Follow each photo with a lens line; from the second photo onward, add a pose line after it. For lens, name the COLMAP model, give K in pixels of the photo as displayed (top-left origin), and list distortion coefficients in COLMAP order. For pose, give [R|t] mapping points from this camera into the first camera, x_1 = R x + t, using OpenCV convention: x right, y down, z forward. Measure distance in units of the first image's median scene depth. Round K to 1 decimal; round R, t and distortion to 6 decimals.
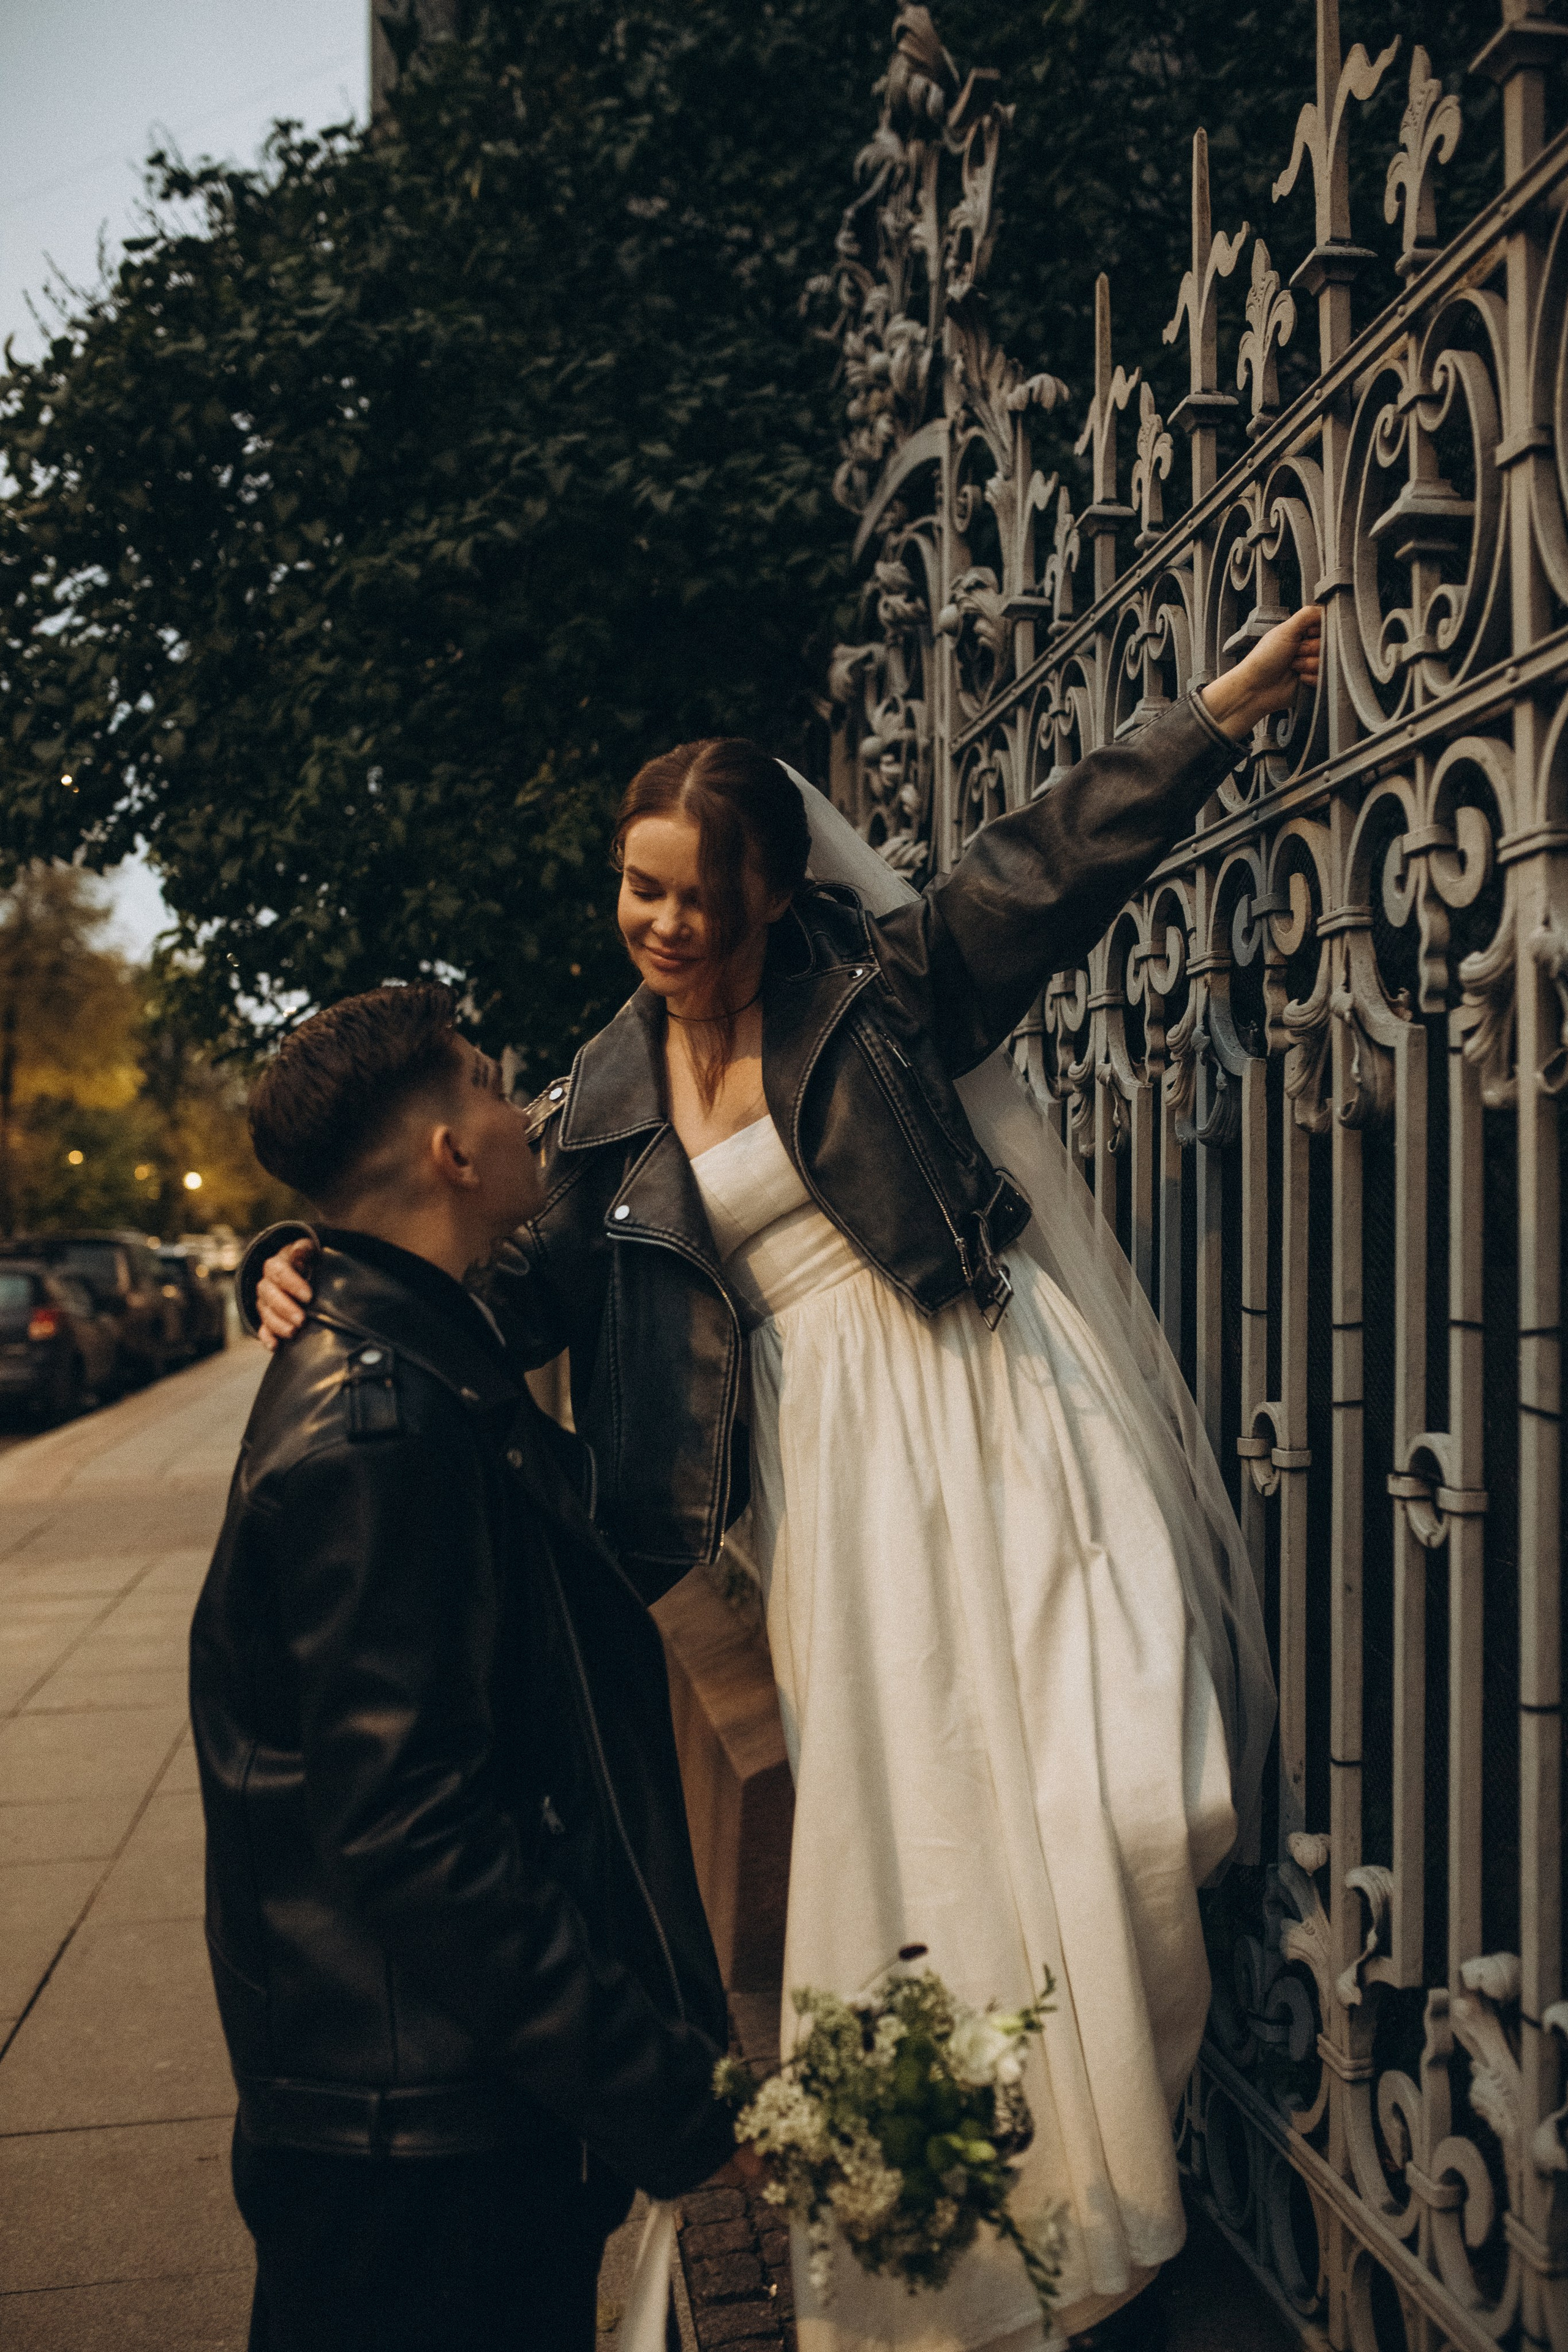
lens RADIAL K [[2247.3, 0, 790.3], [0, 2247.3, 1174.9], [0, 0, 1]] dist [-0.074546, 0.115724]
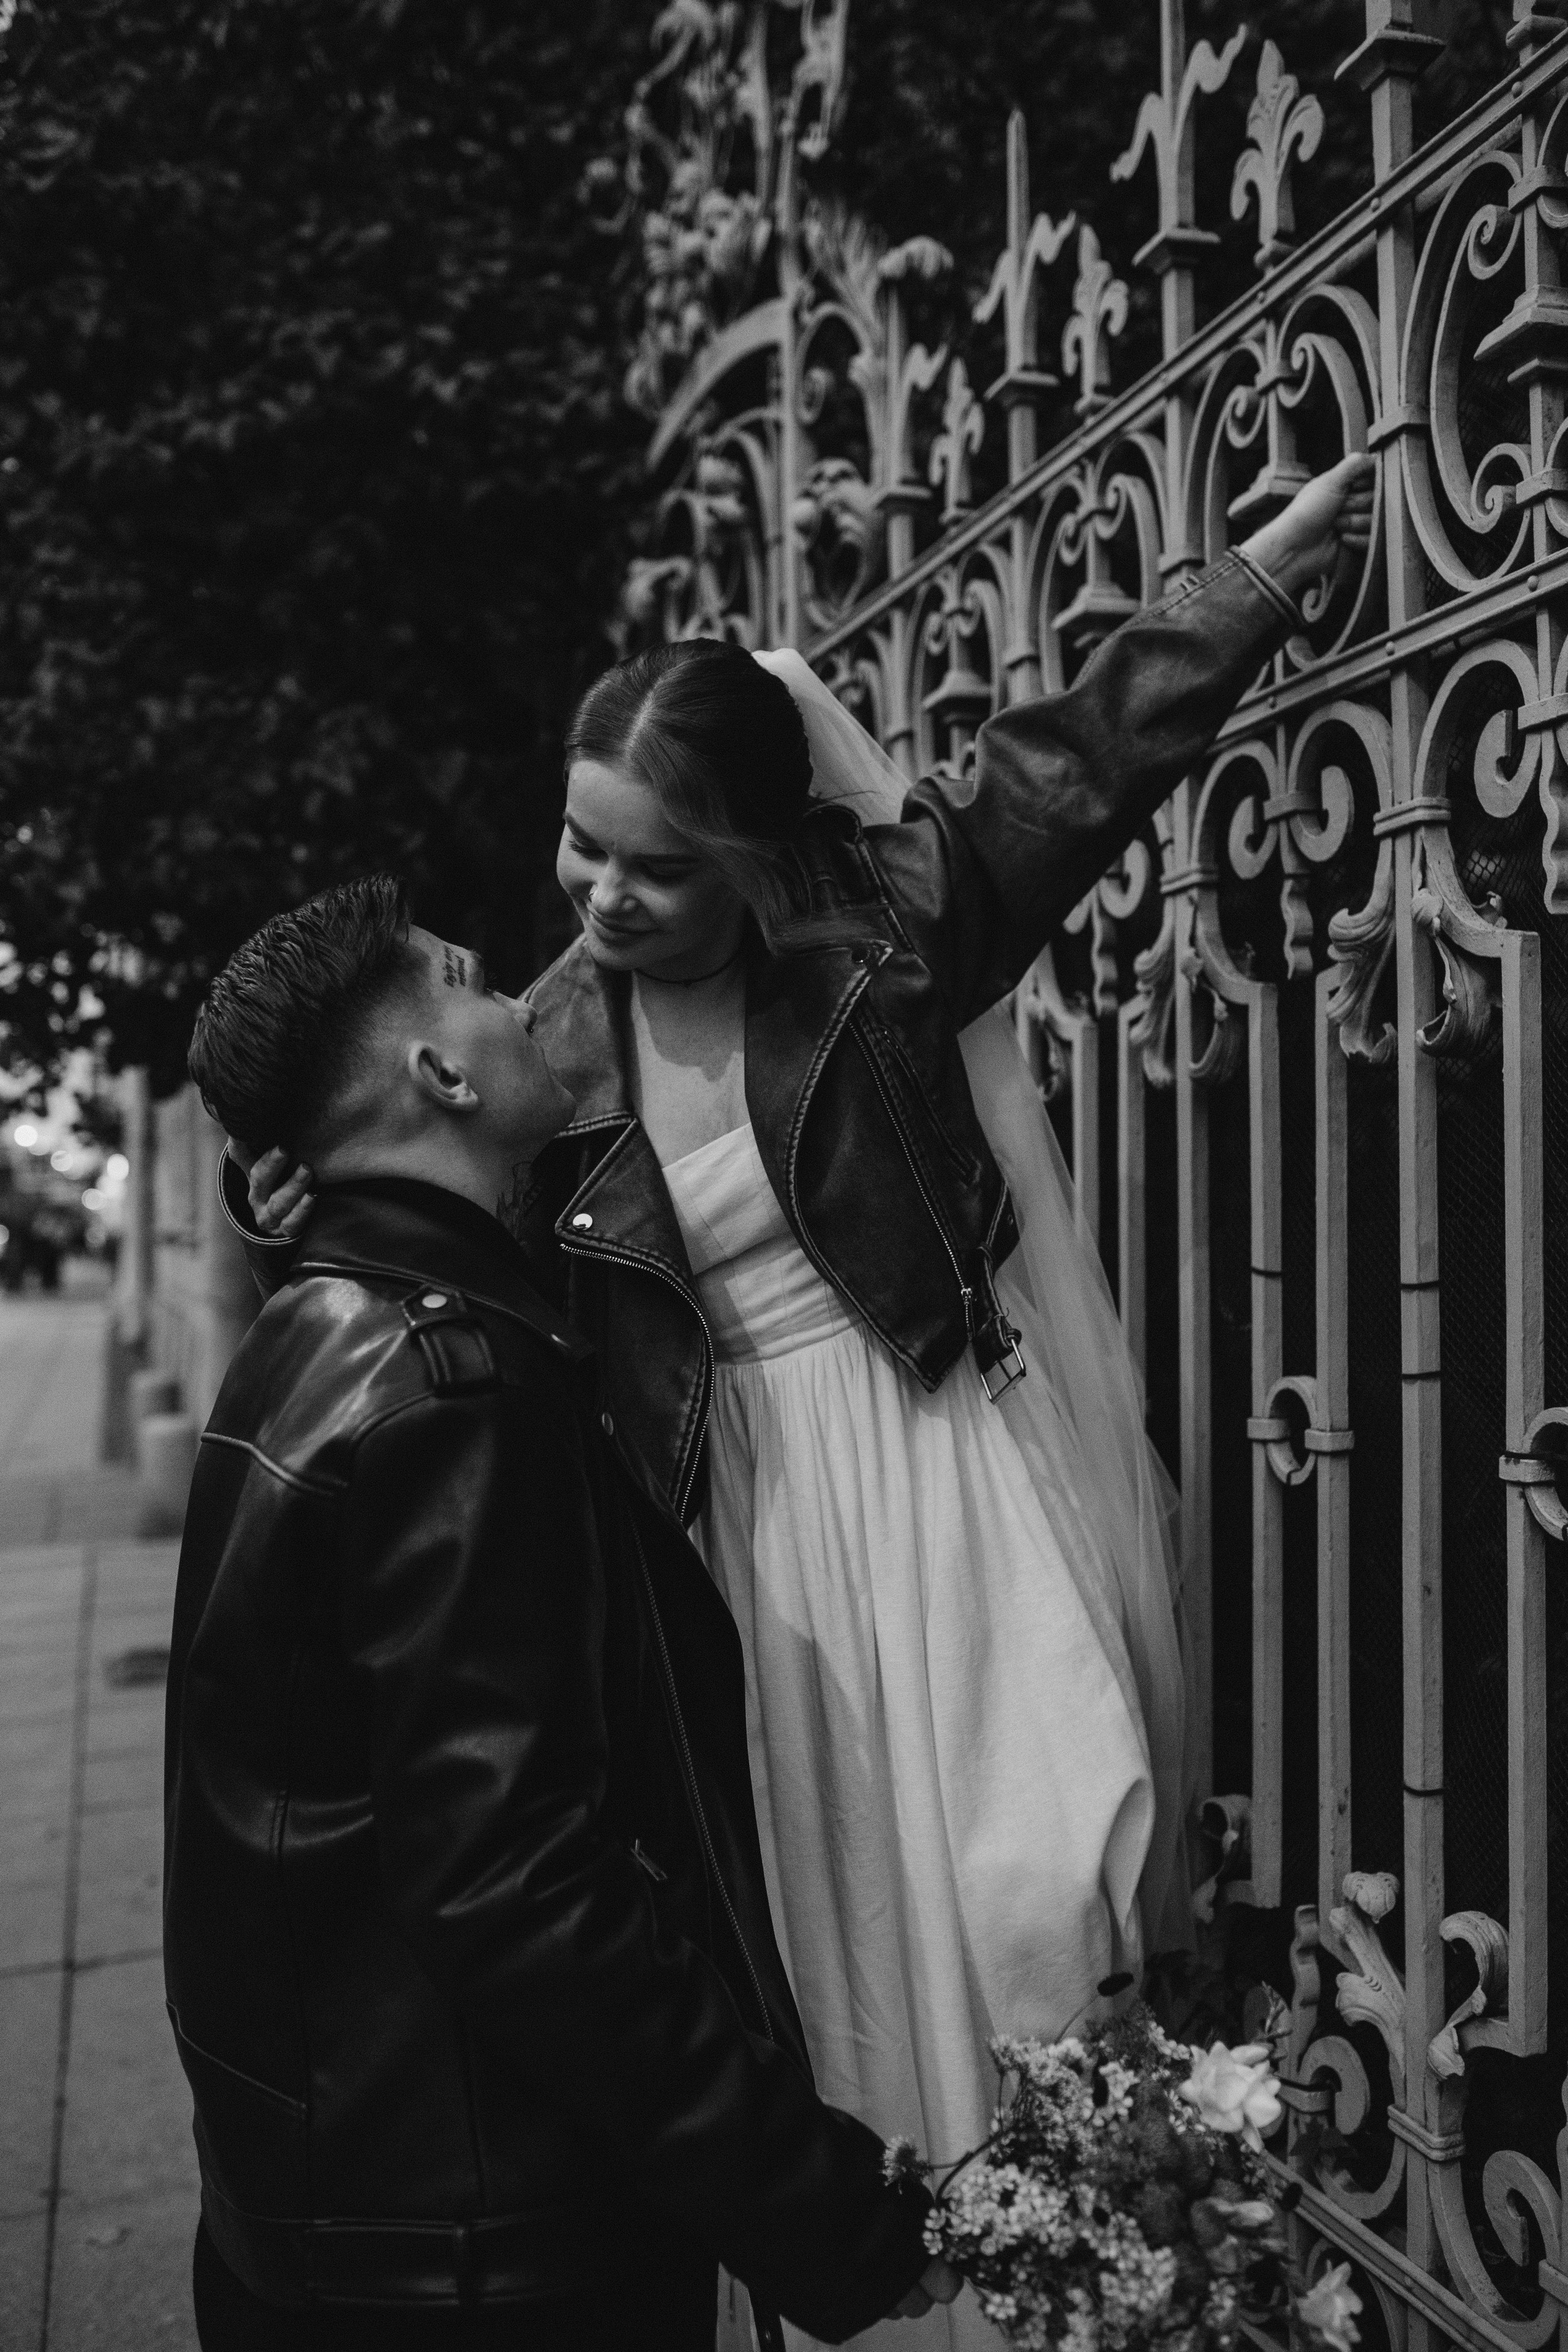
lens RADIAL K [[2246.2, 0, 783.3], [0, 2246.2, 1179.2], [0, 0, 1]] dist [-0.068507, 0.097496]
pose [[0.988239, -0.008079, 0.152703, -0.081965], [0.007019, 0.999947, 0.007480, 0.012012], [-0.152755, -0.006320, 0.988244, 0.122267]]
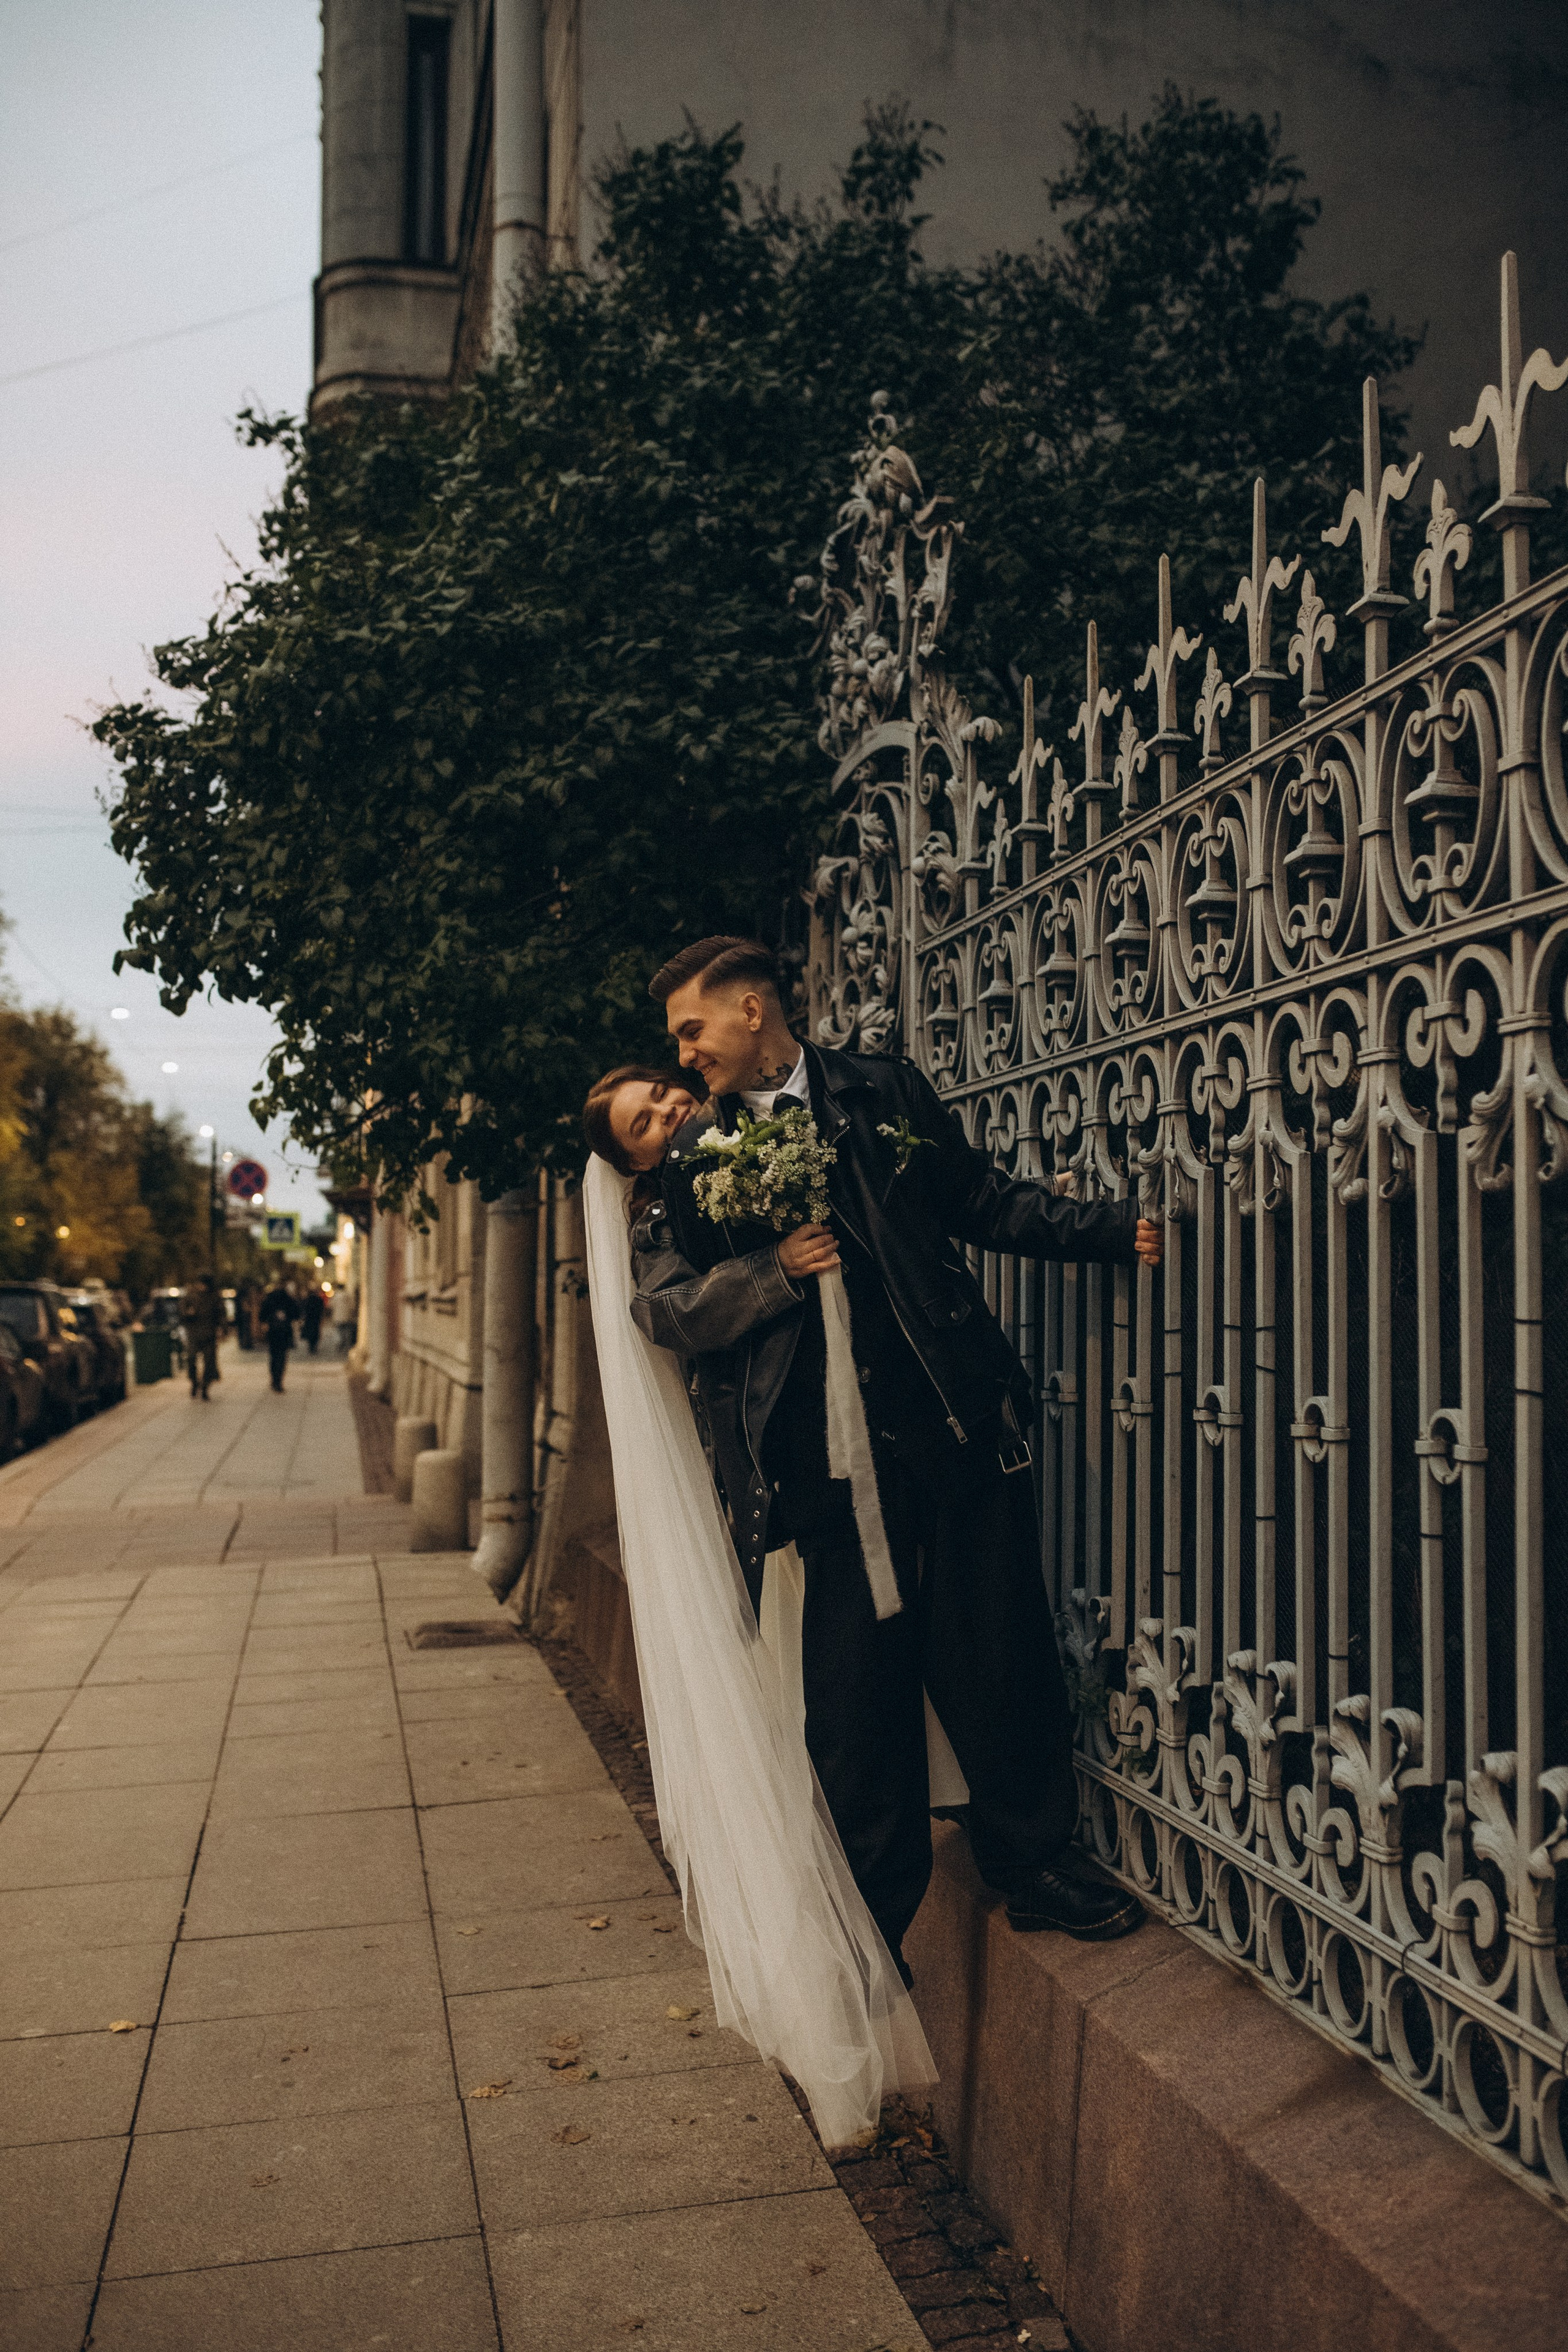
lens RADIAL K [[2277.9, 0, 790.8], [0, 2277.9, 1161.6], [0, 0, 1]] dist [-0.065473, 0.088285]
pose [[0.997946, 0.009357, 0.063376, -0.115783], [-0.007446, 0.999513, -0.030318, -0.007390], [-0.063628, 0.029784, 0.997529, -0.535292]]
